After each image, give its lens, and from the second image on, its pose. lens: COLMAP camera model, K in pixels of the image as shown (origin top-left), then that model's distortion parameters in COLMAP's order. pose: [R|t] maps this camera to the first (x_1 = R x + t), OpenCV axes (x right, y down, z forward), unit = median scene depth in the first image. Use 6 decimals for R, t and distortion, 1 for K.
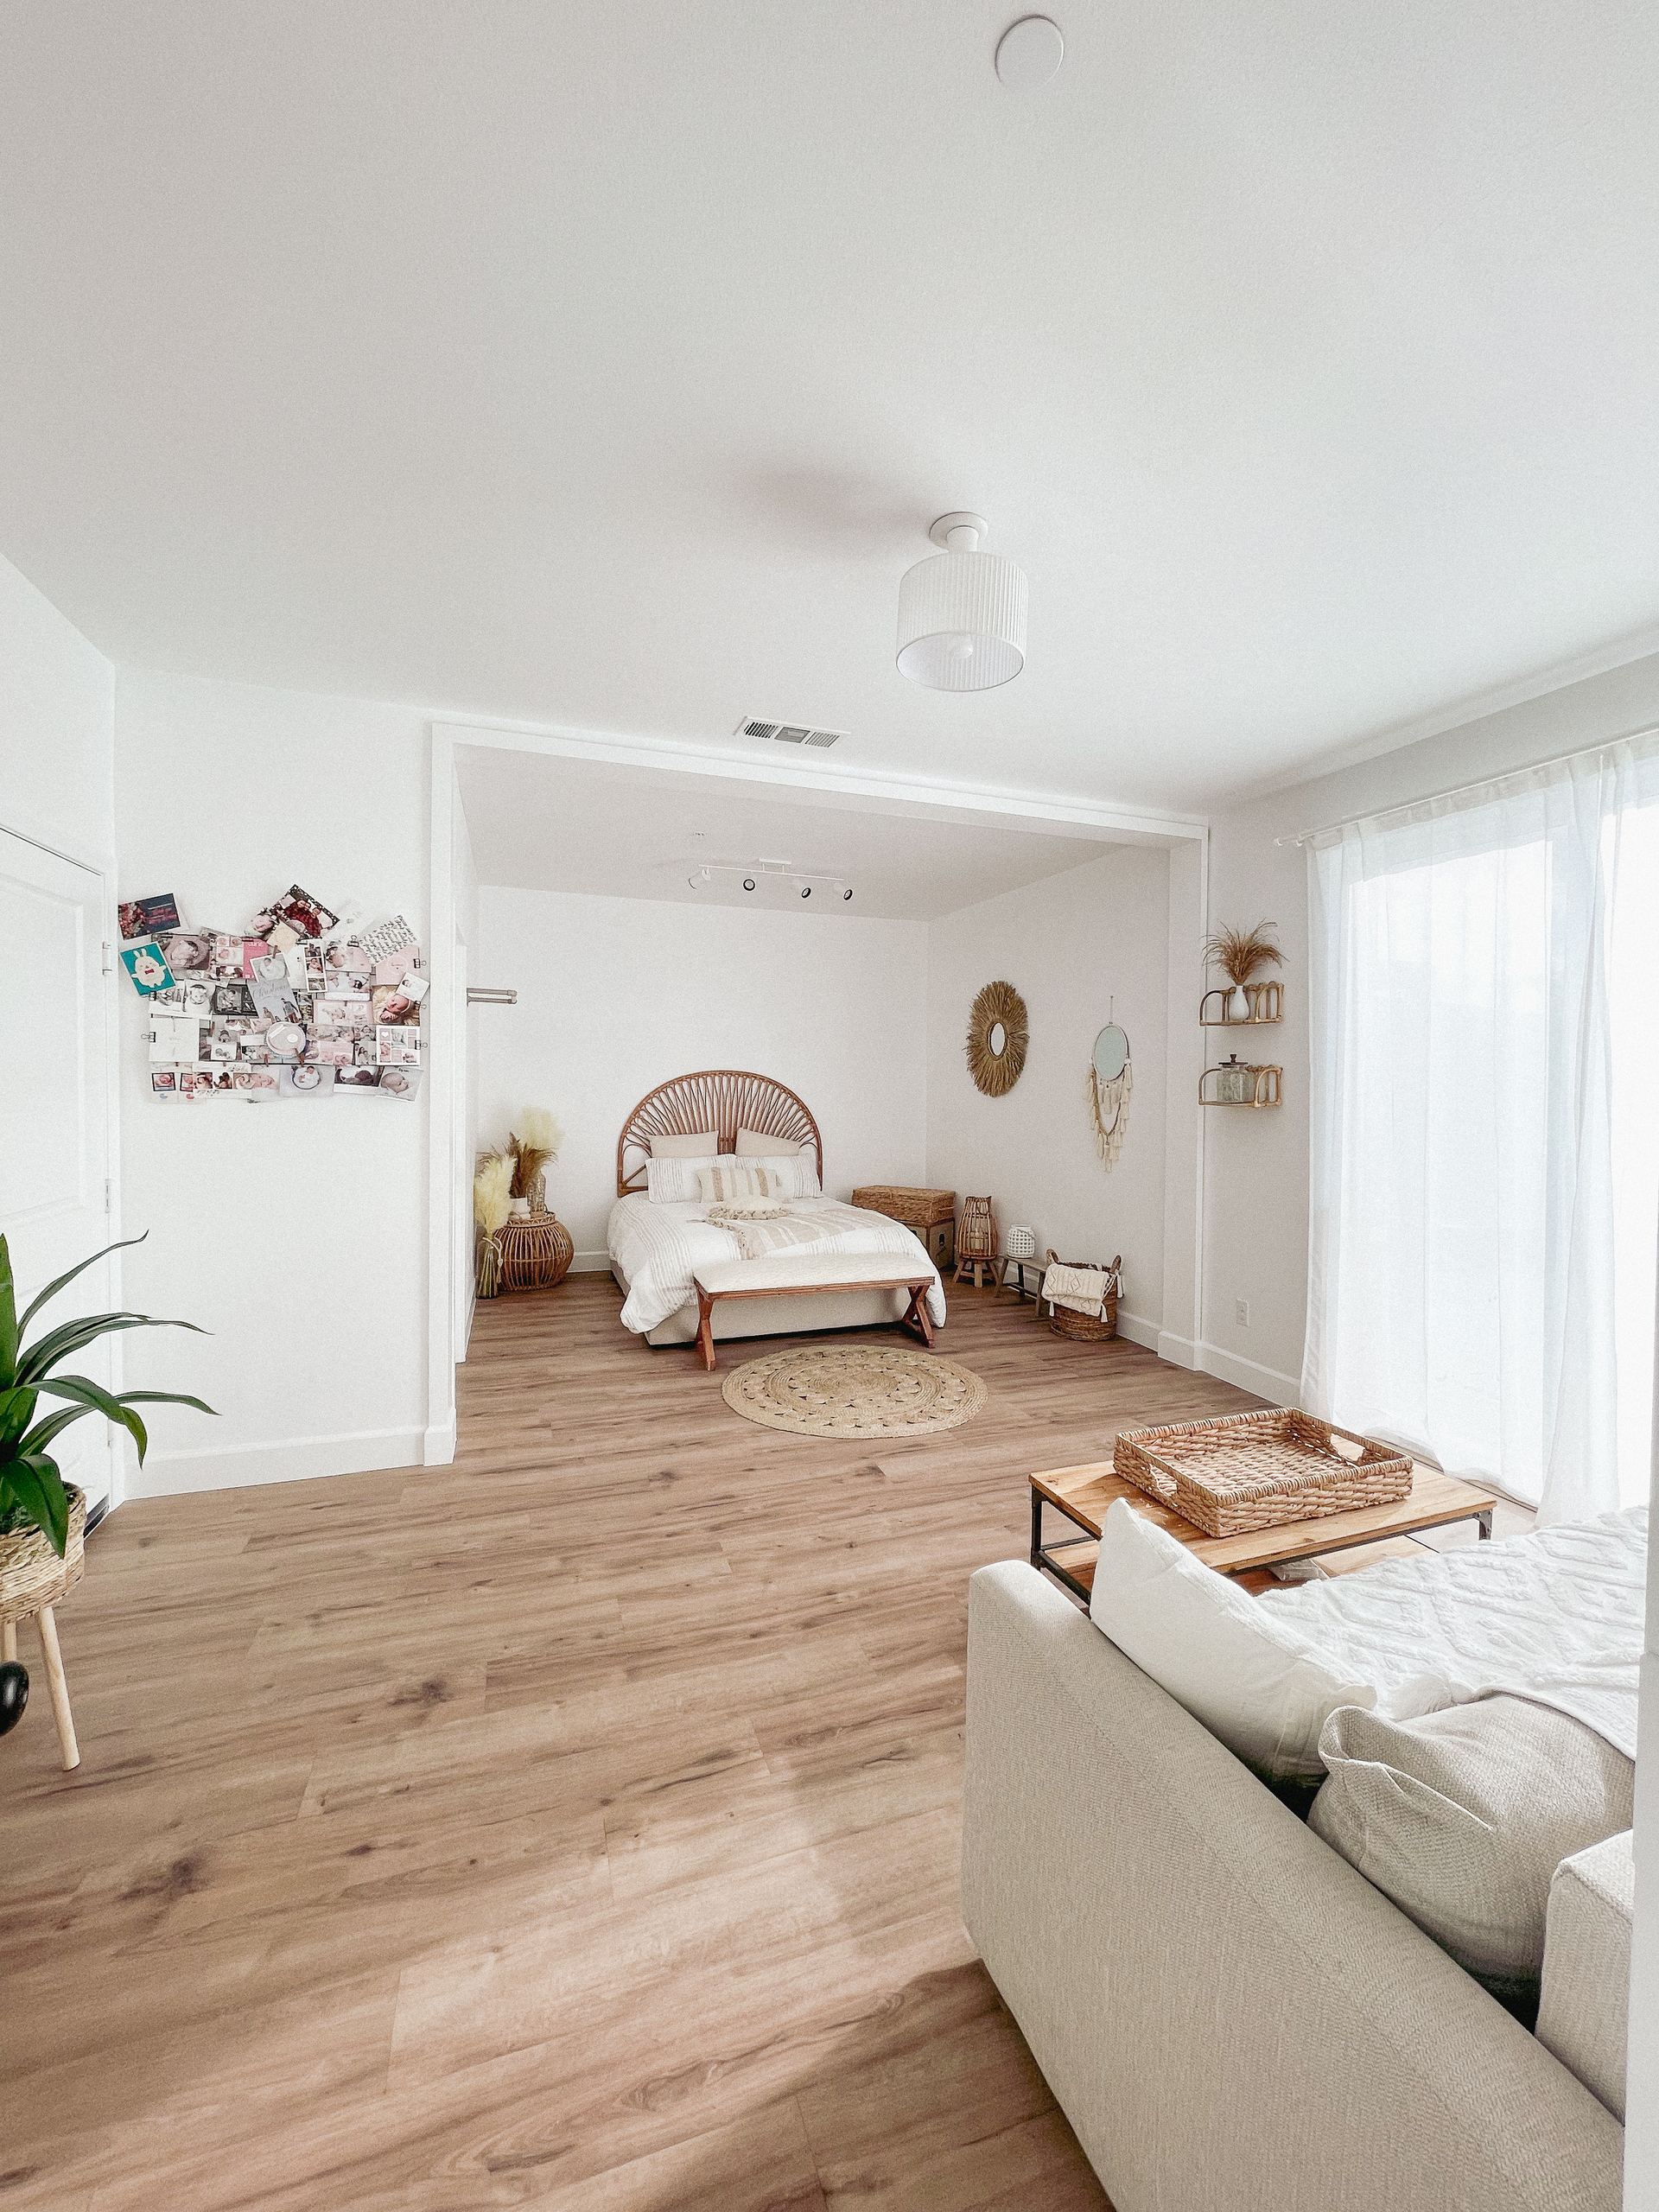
lens RADIAL K [[887.6, 0, 829.5], [0, 887.6, 1106.0], [0, 0, 1]] dist [0.014331, 0.000039]
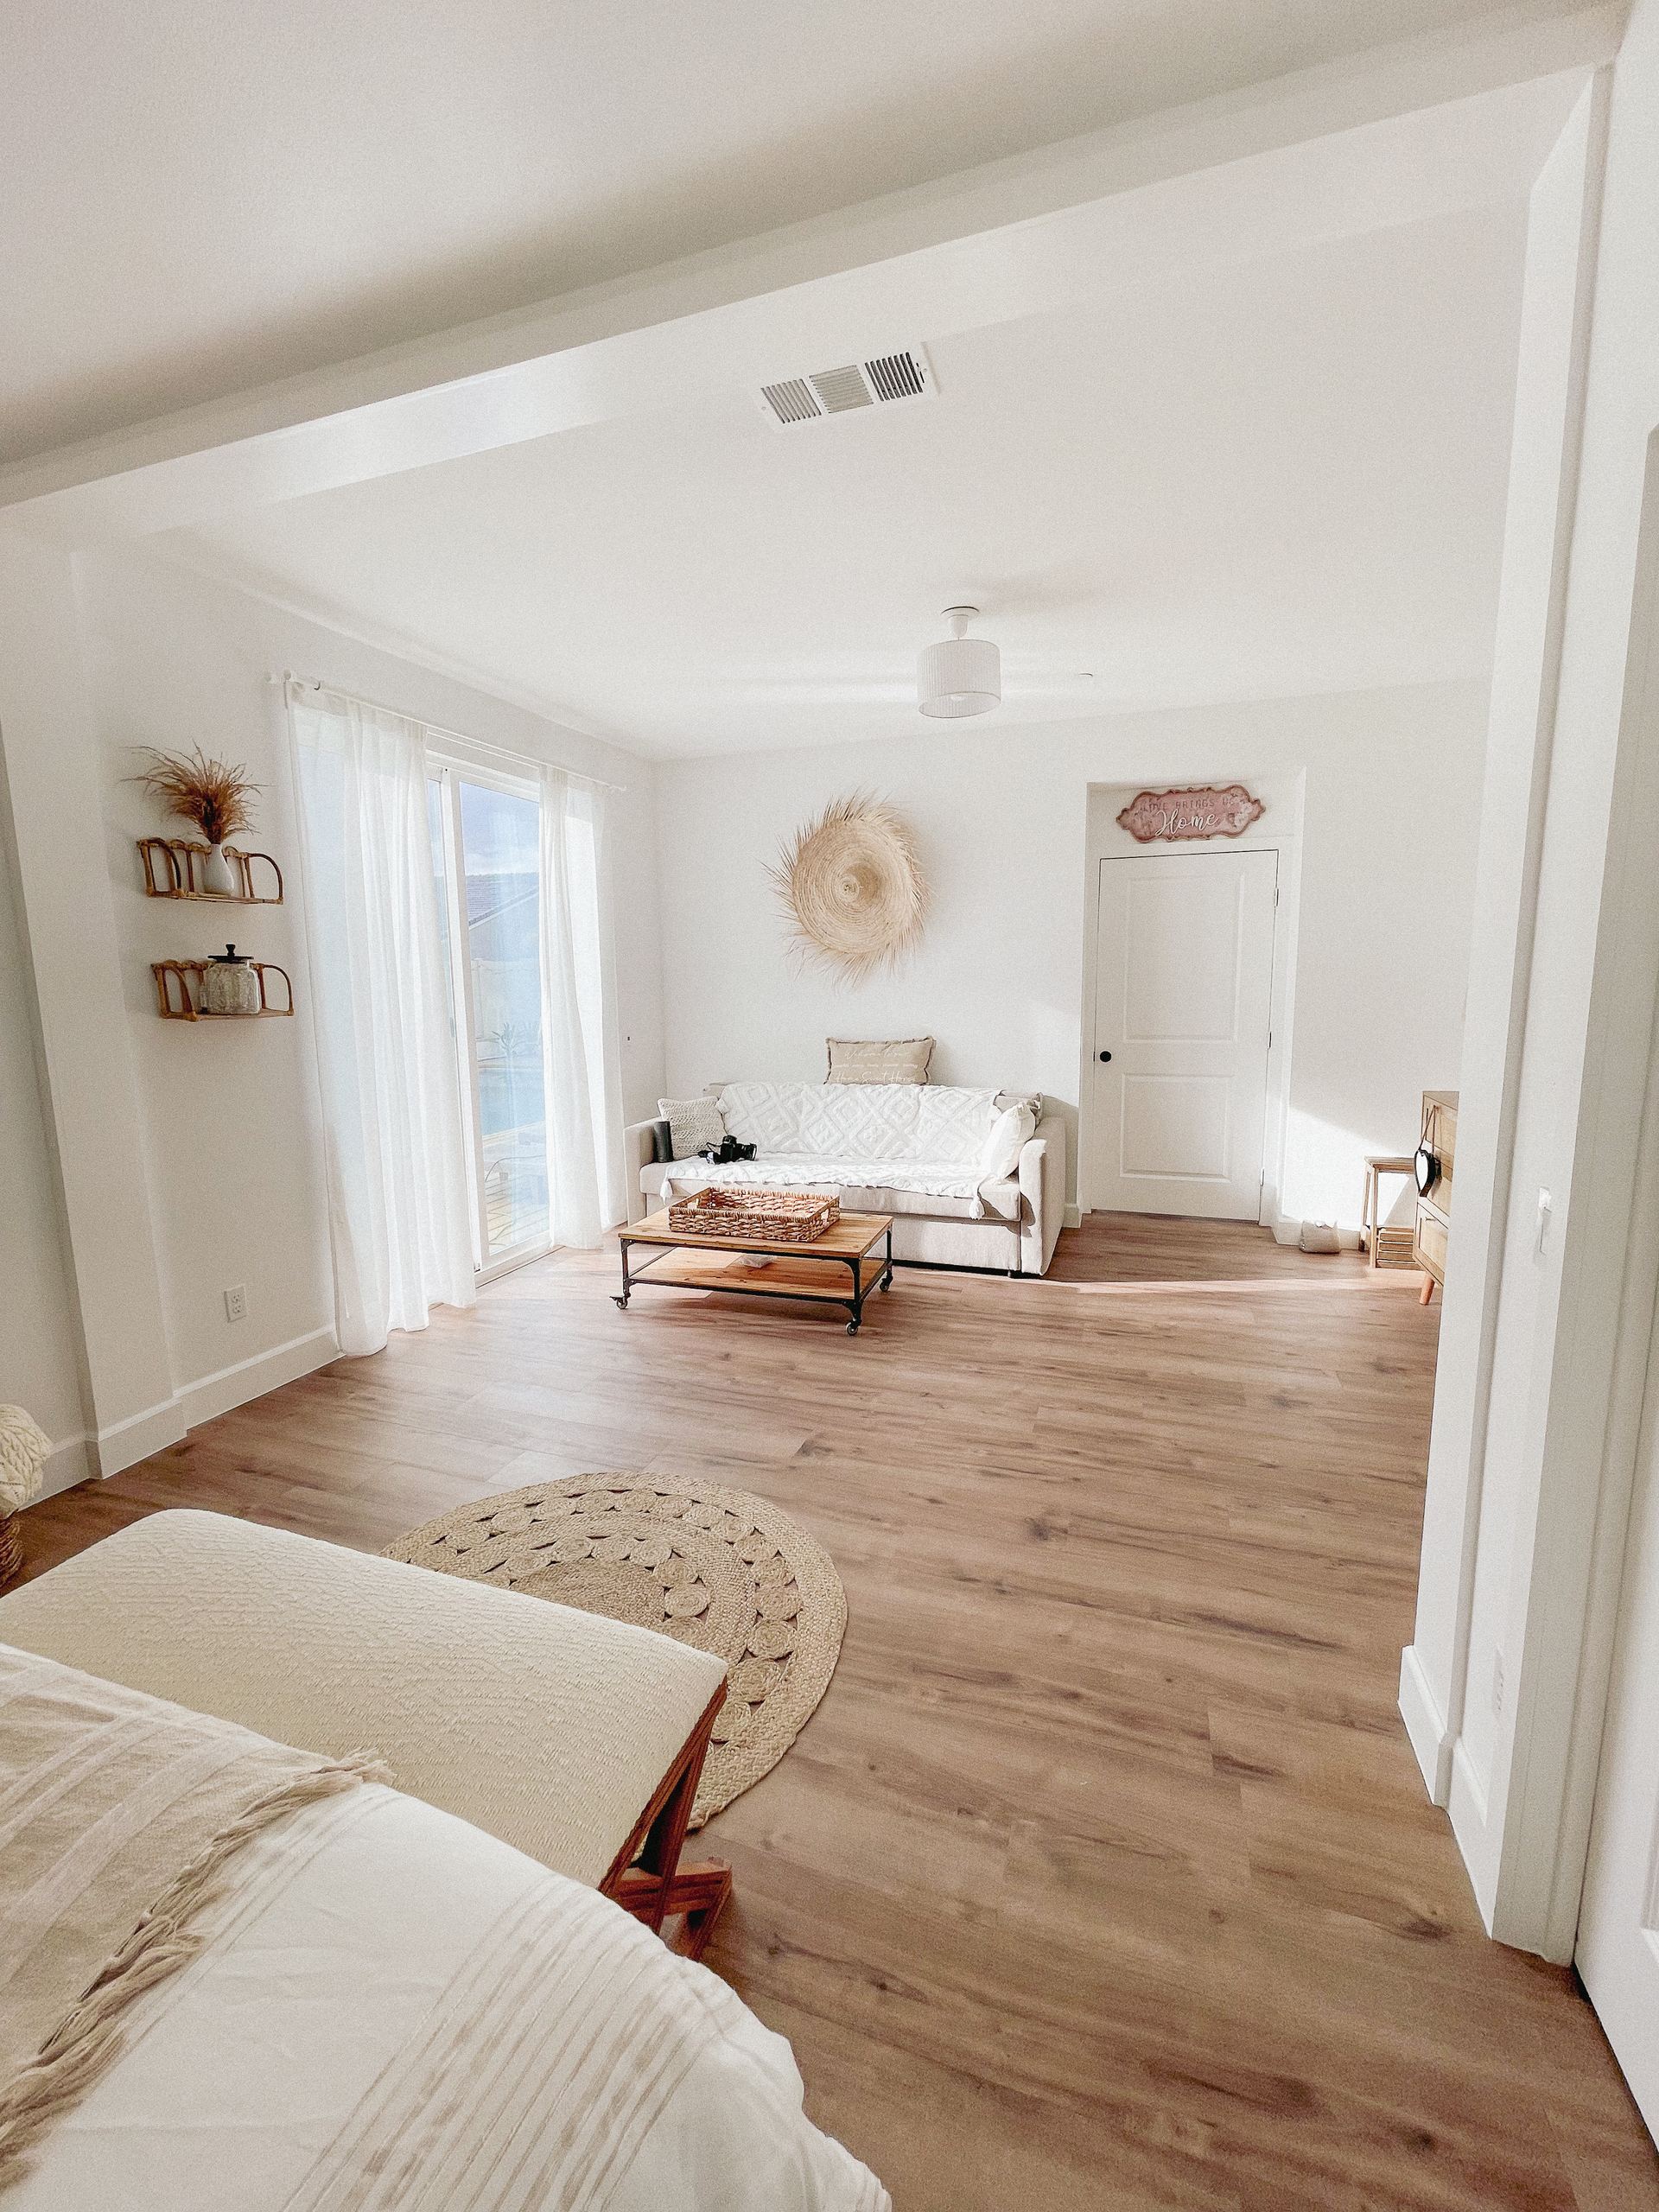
lens RADIAL K [[887.6, 0, 829.5], [0, 887.6, 1106.0], [0, 0, 1]] dist [0.014331, 0.000039]
pose [[-0.777373, -0.097939, 0.621369, -0.465775], [0.022128, 0.982936, 0.182612, -0.066039], [-0.628651, 0.155707, -0.761941, 1.602469]]
